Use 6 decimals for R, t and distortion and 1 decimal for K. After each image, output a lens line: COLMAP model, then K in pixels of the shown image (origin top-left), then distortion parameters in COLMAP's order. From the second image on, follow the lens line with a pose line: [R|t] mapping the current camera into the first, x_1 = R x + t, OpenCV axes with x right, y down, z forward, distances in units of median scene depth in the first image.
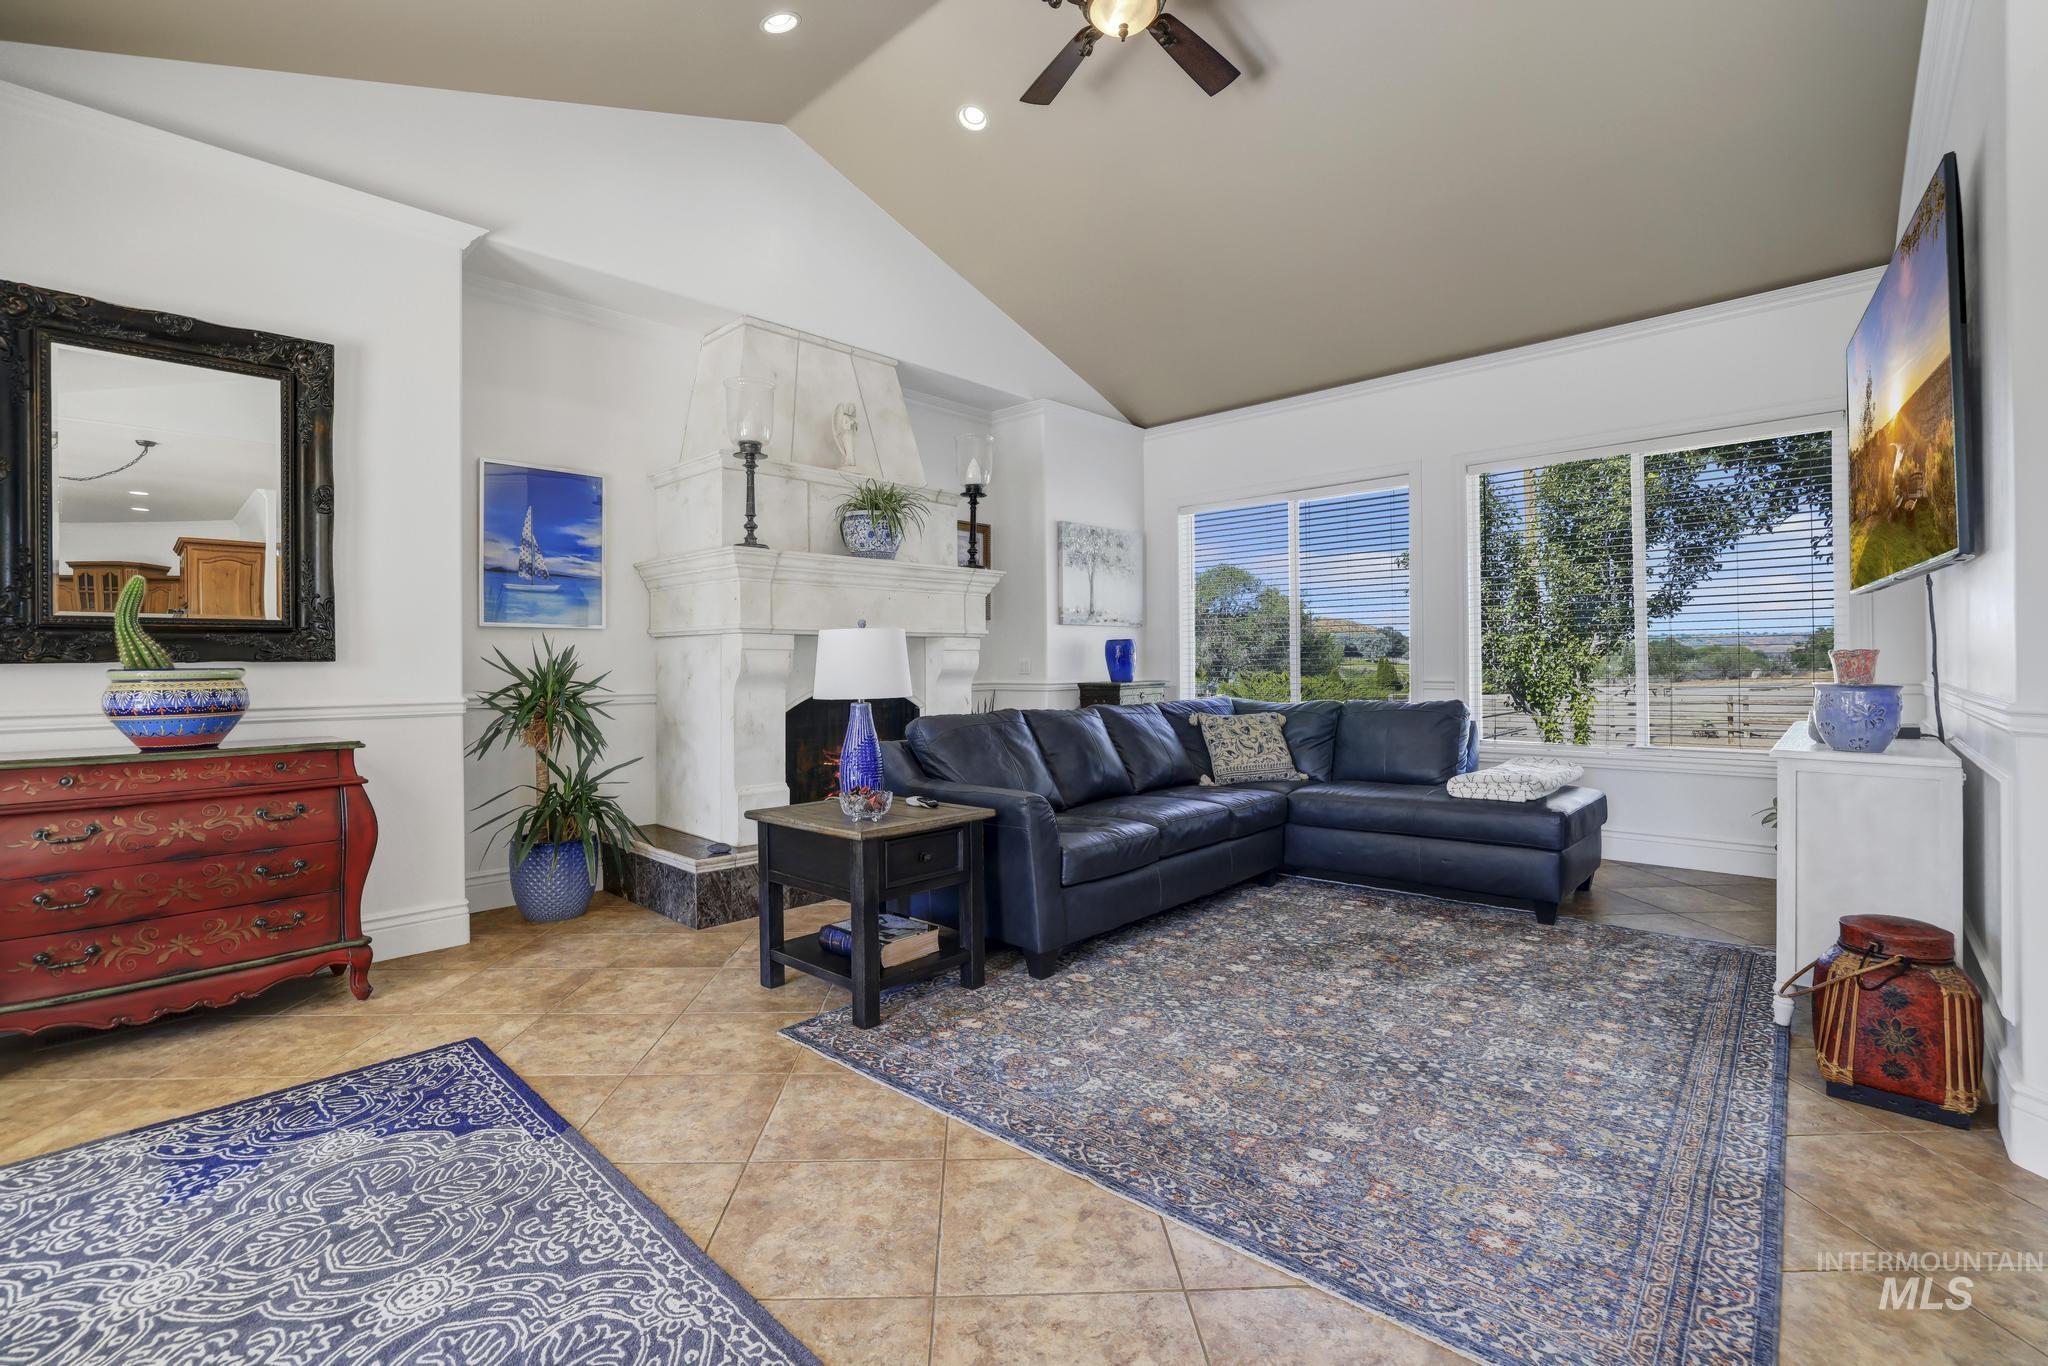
lens RADIAL K [[908.2, 0, 1012.1], [0, 908.2, 654.9], [0, 0, 1]] dist [-0.041934, 0.013300]
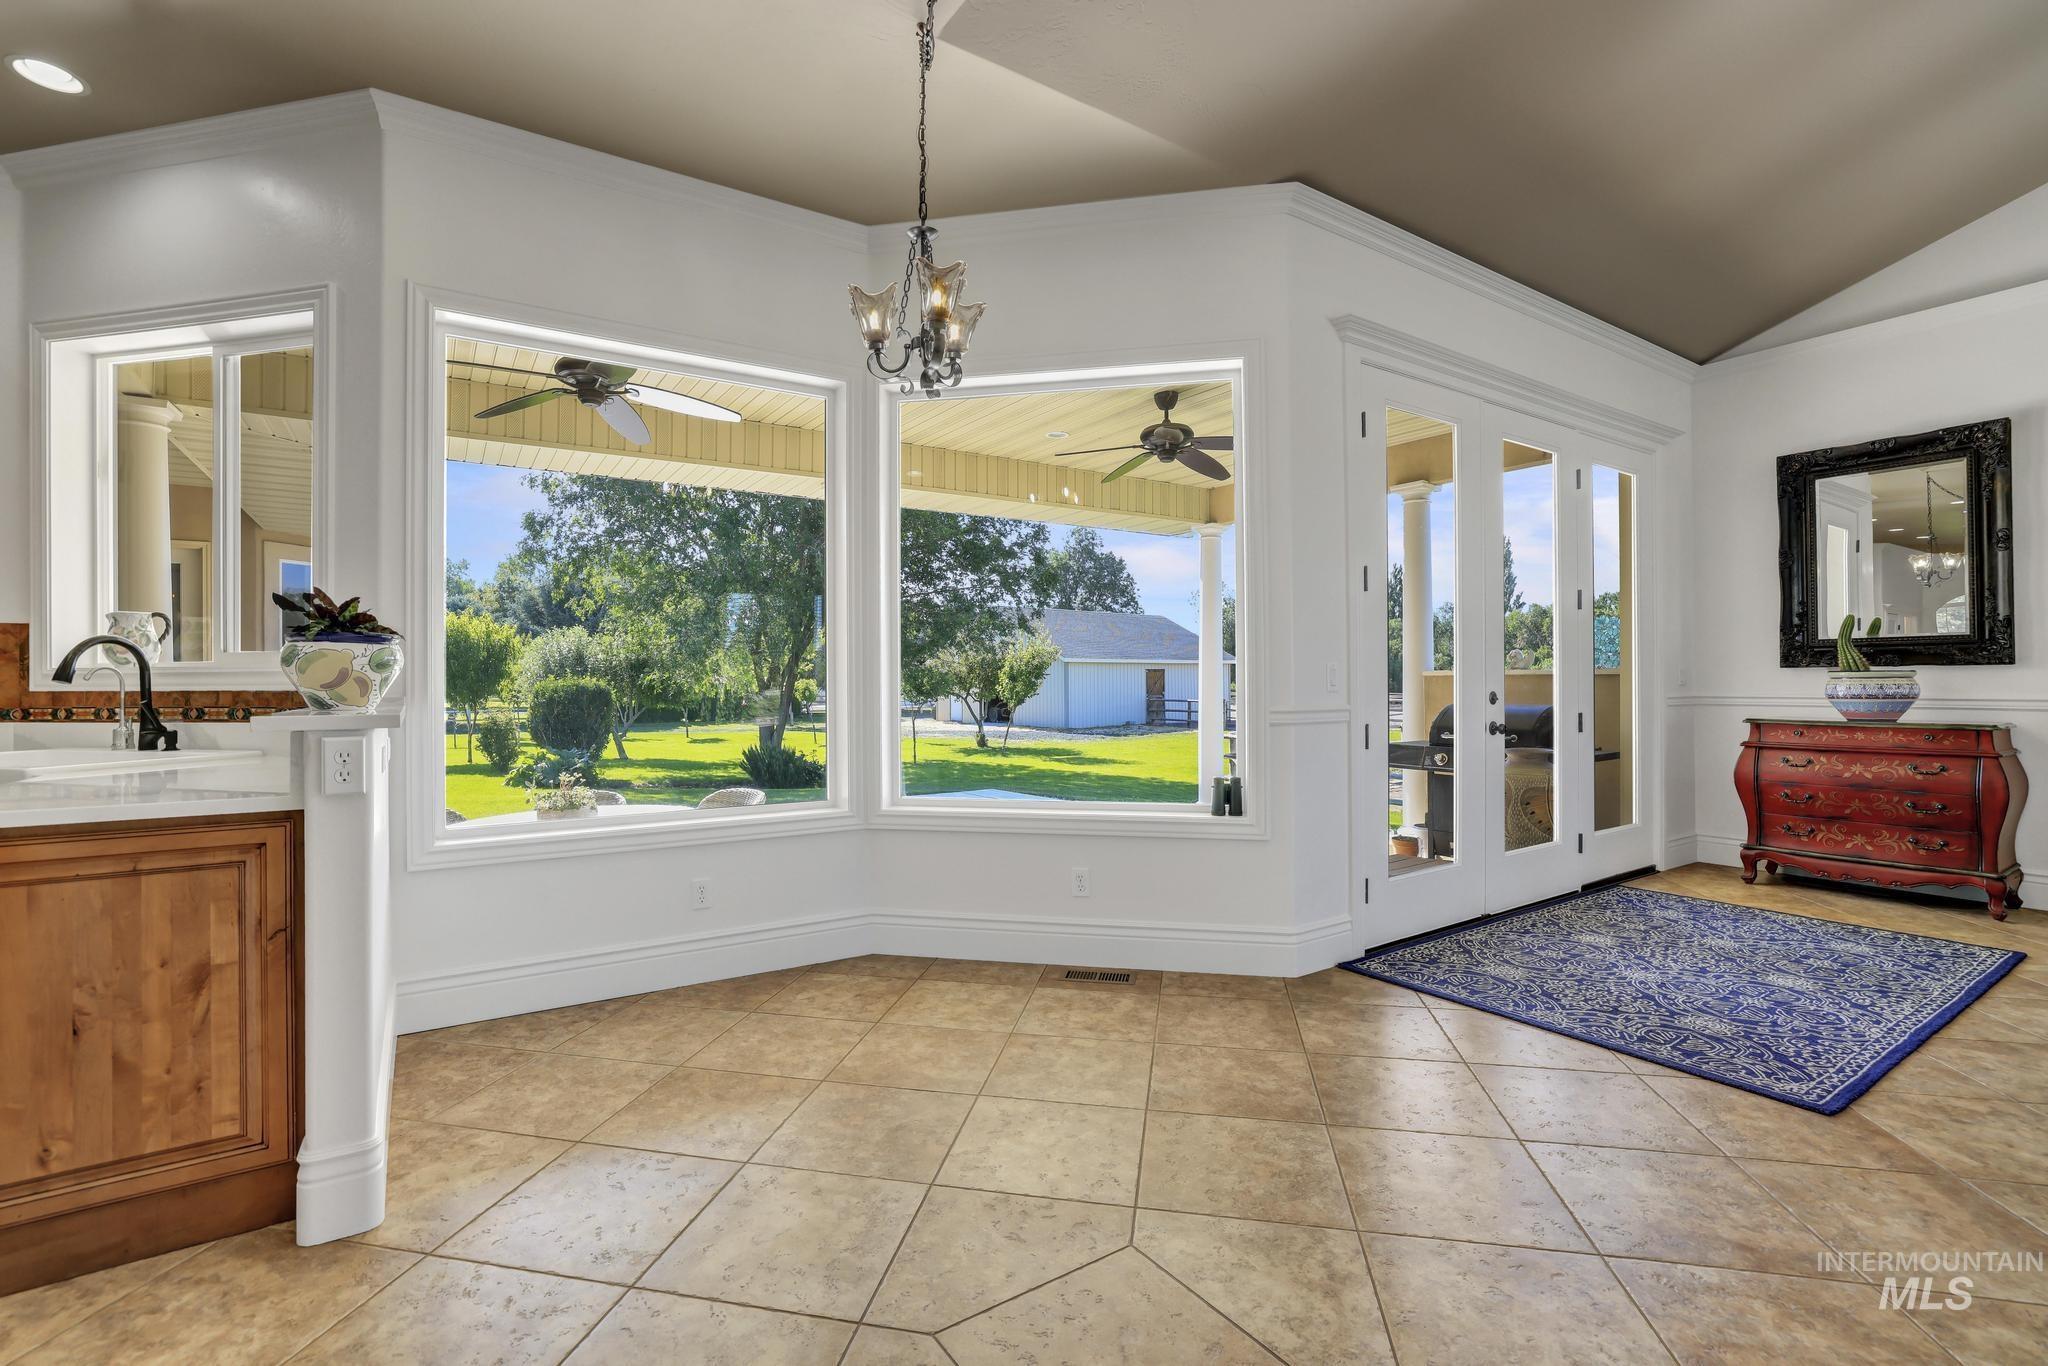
lens RADIAL K [[908.2, 0, 999.1], [0, 908.2, 688.6], [0, 0, 1]] dist [-0.041934, 0.013300]
pose [[-0.223139, 0.021706, -0.974545, 0.802787], [0.021525, 0.999618, 0.017336, -0.011673], [0.974549, -0.017109, -0.223521, -0.144890]]
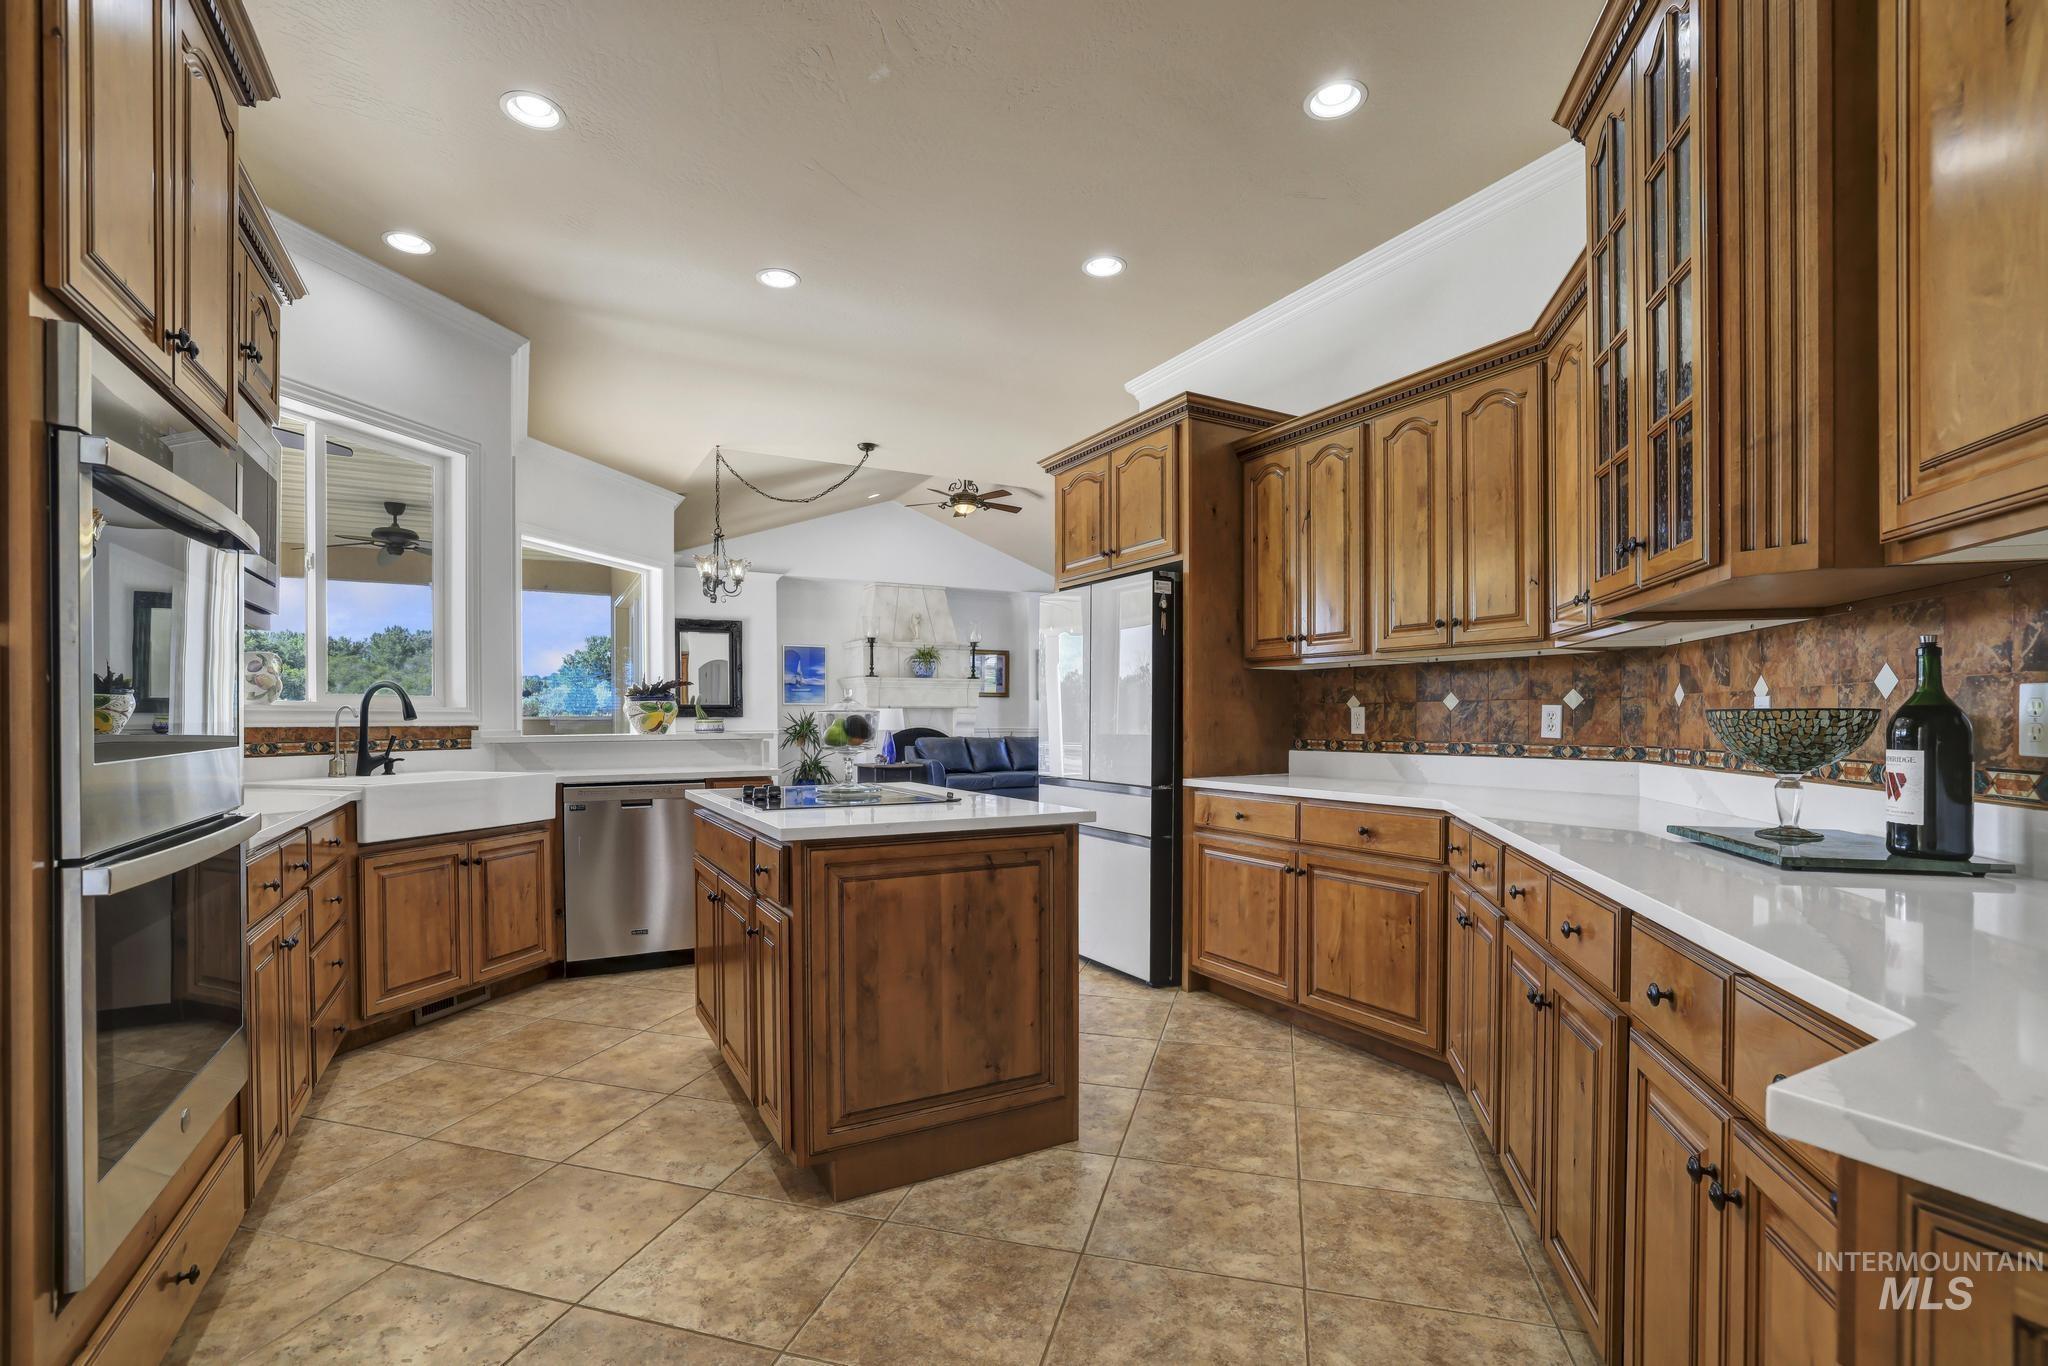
lens RADIAL K [[908.2, 0, 1005.3], [0, 908.2, 729.0], [0, 0, 1]] dist [-0.041934, 0.013300]
pose [[0.953913, 0.014498, -0.299732, 1.176481], [-0.007107, 0.999644, 0.025736, -0.041385], [0.299998, -0.022419, 0.953676, -1.915101]]
